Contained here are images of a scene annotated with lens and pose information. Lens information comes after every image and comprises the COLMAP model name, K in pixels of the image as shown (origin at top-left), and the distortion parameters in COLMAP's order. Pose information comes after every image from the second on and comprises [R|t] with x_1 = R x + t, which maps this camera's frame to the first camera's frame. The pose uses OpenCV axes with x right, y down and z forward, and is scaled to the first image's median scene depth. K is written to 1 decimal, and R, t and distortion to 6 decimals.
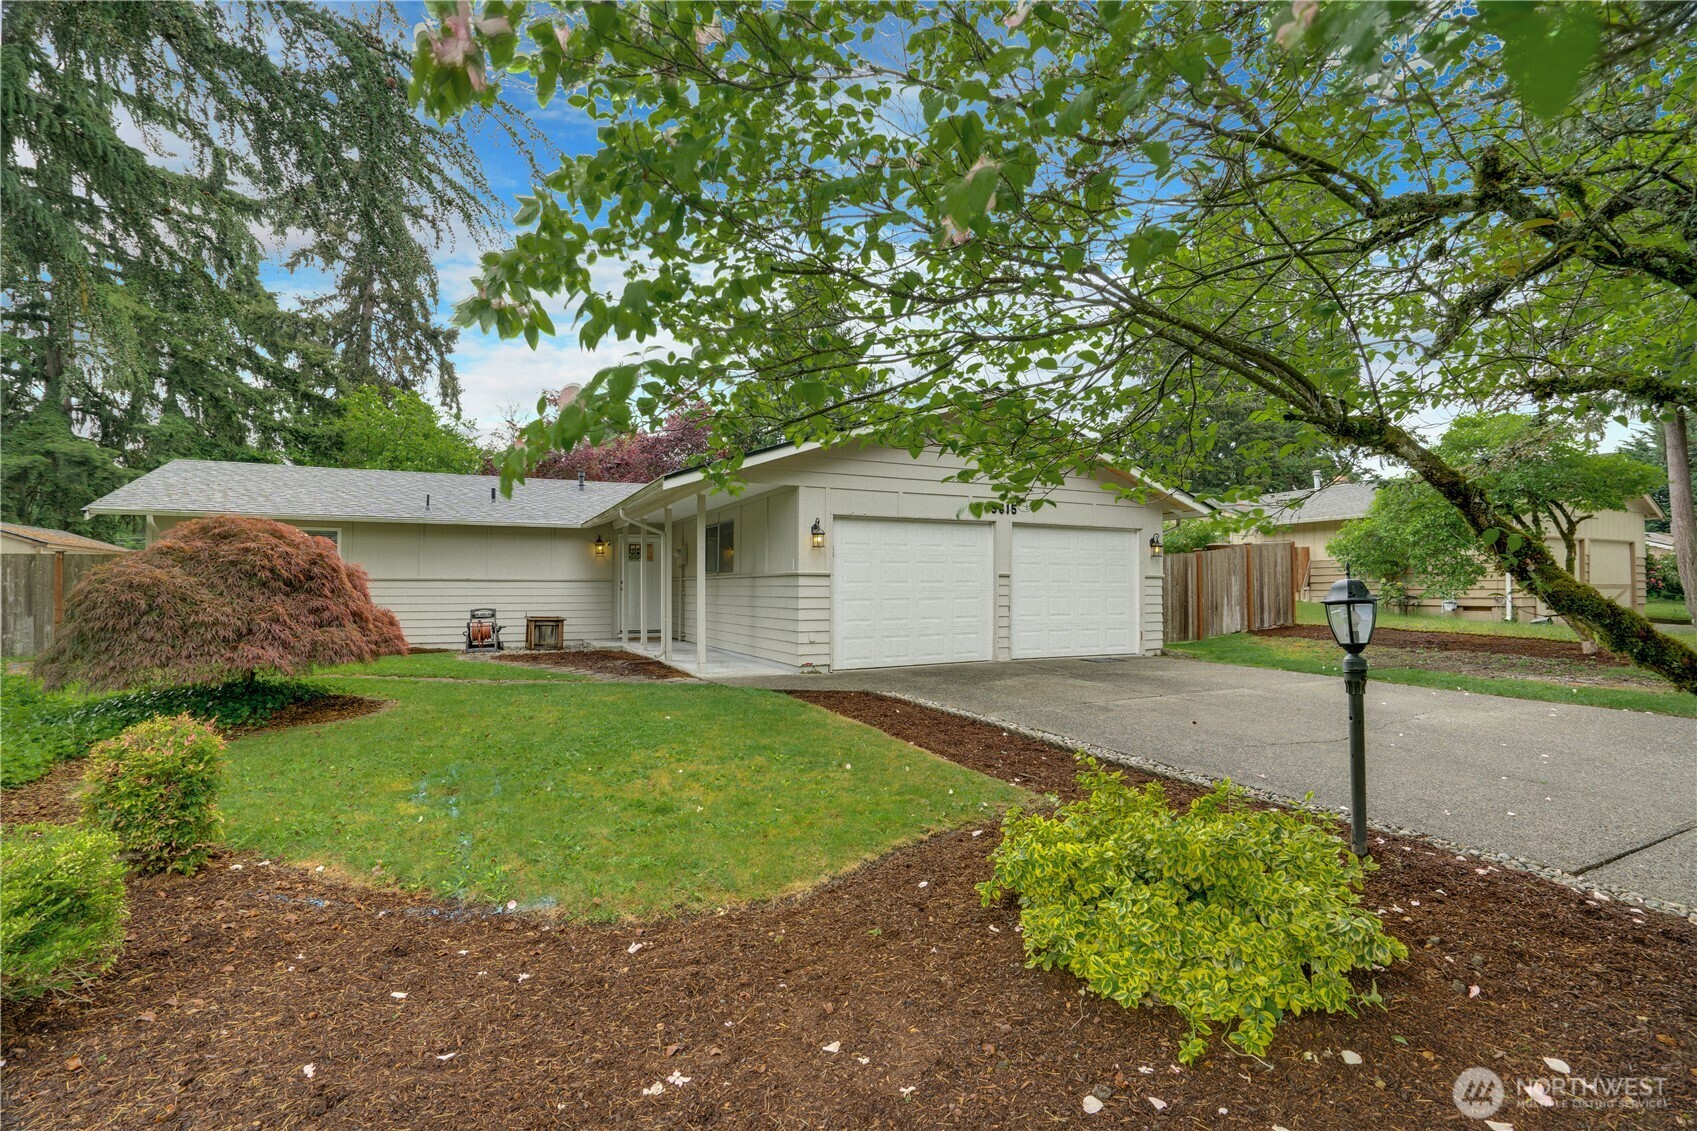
lens RADIAL K [[787.0, 0, 841.8], [0, 787.0, 562.8], [0, 0, 1]] dist [-0.023519, 0.003501]
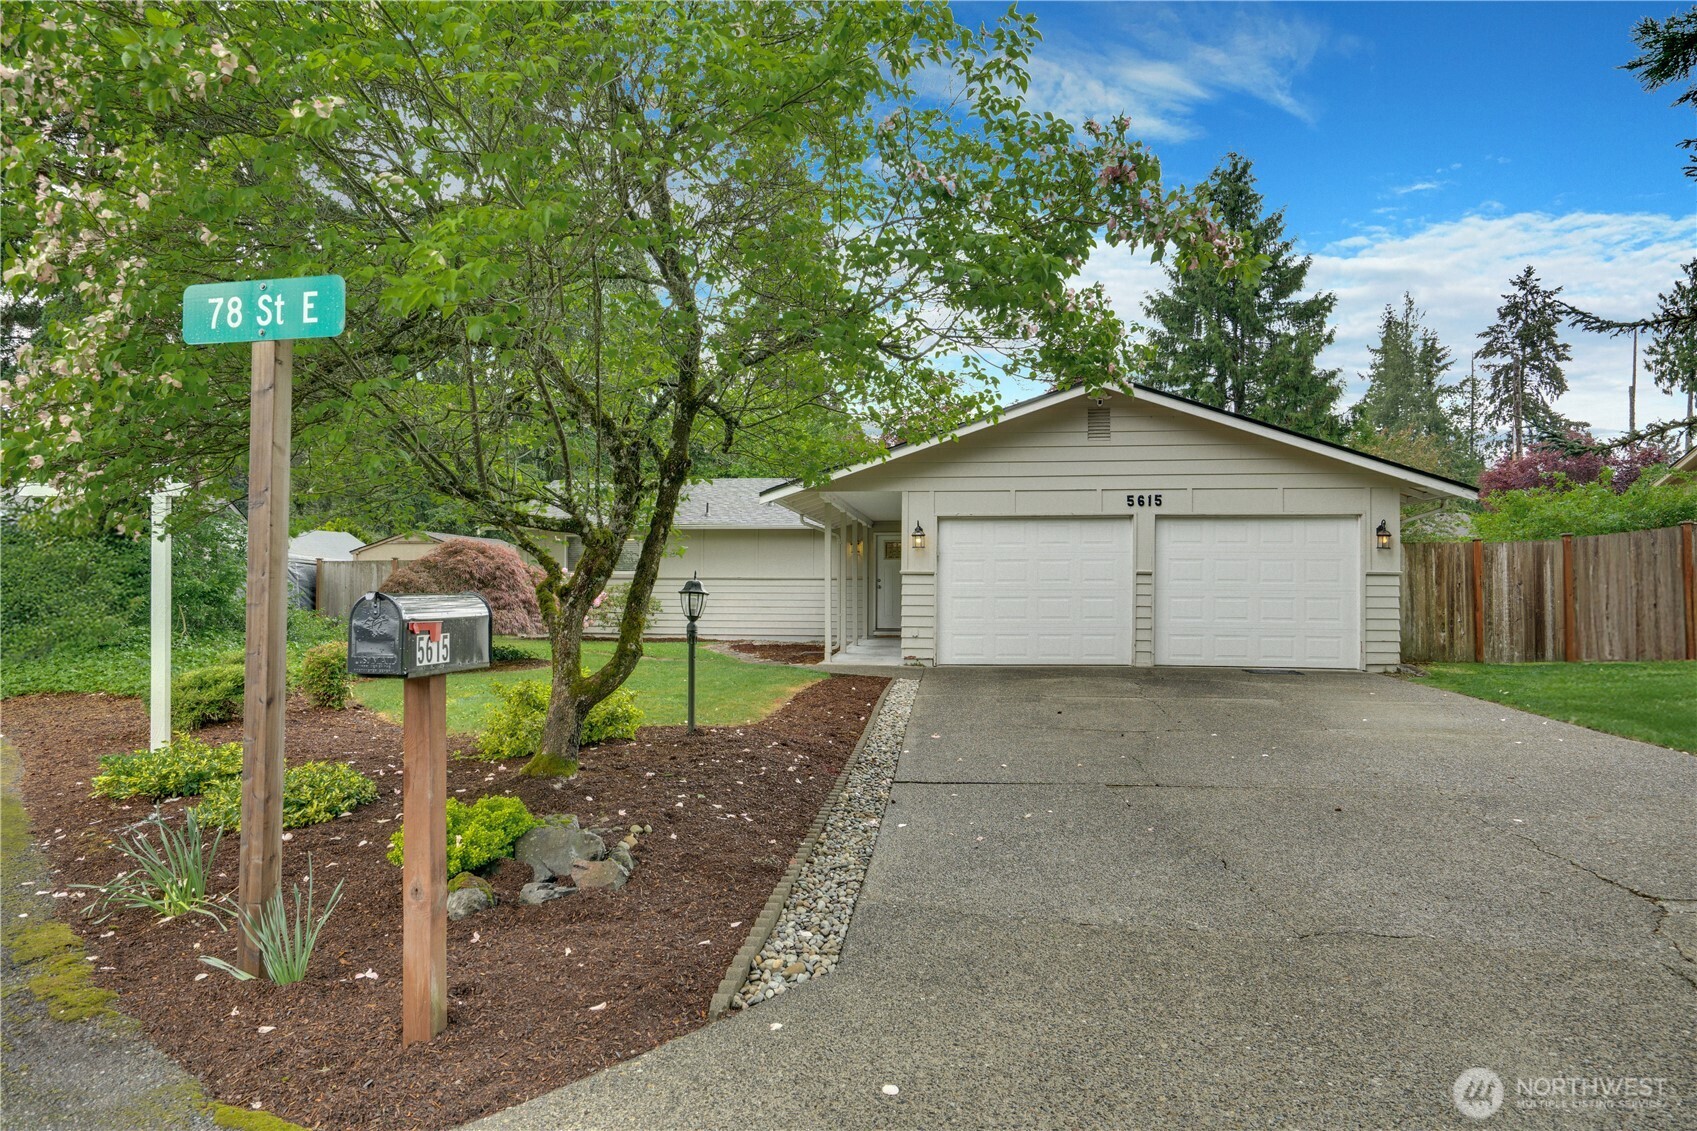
lens RADIAL K [[1060.8, 0, 845.0], [0, 1060.8, 568.6], [0, 0, 1]] dist [0.002812, 0.001211]
pose [[0.841870, -0.005868, -0.539648, 0.656434], [0.013716, 0.999851, 0.010525, -0.007719], [0.539505, -0.016263, 0.841825, -0.255704]]
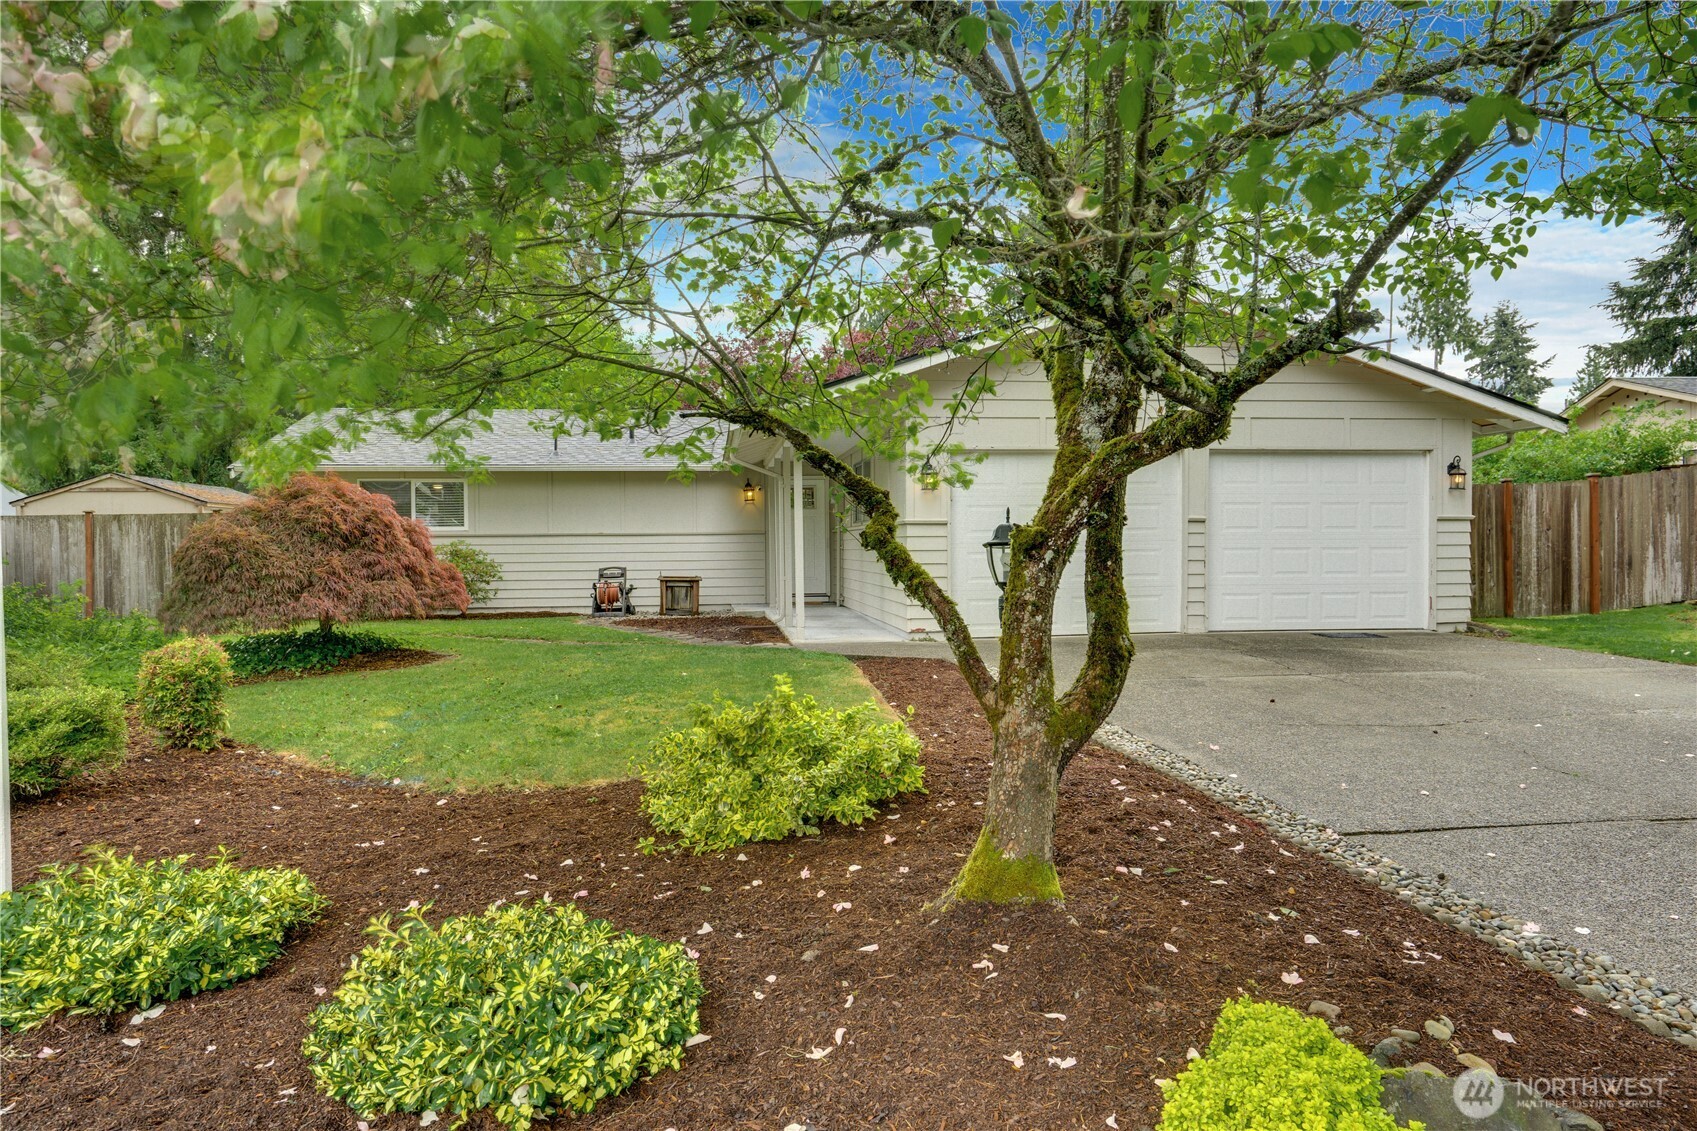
lens RADIAL K [[1155.3, 0, 853.1], [0, 1155.3, 555.3], [0, 0, 1]] dist [0.019313, -0.001754]
pose [[0.948029, -0.005718, -0.318131, 0.279256], [0.019403, 0.999017, 0.039863, -0.000907], [0.317590, -0.043964, 0.947208, -0.176479]]
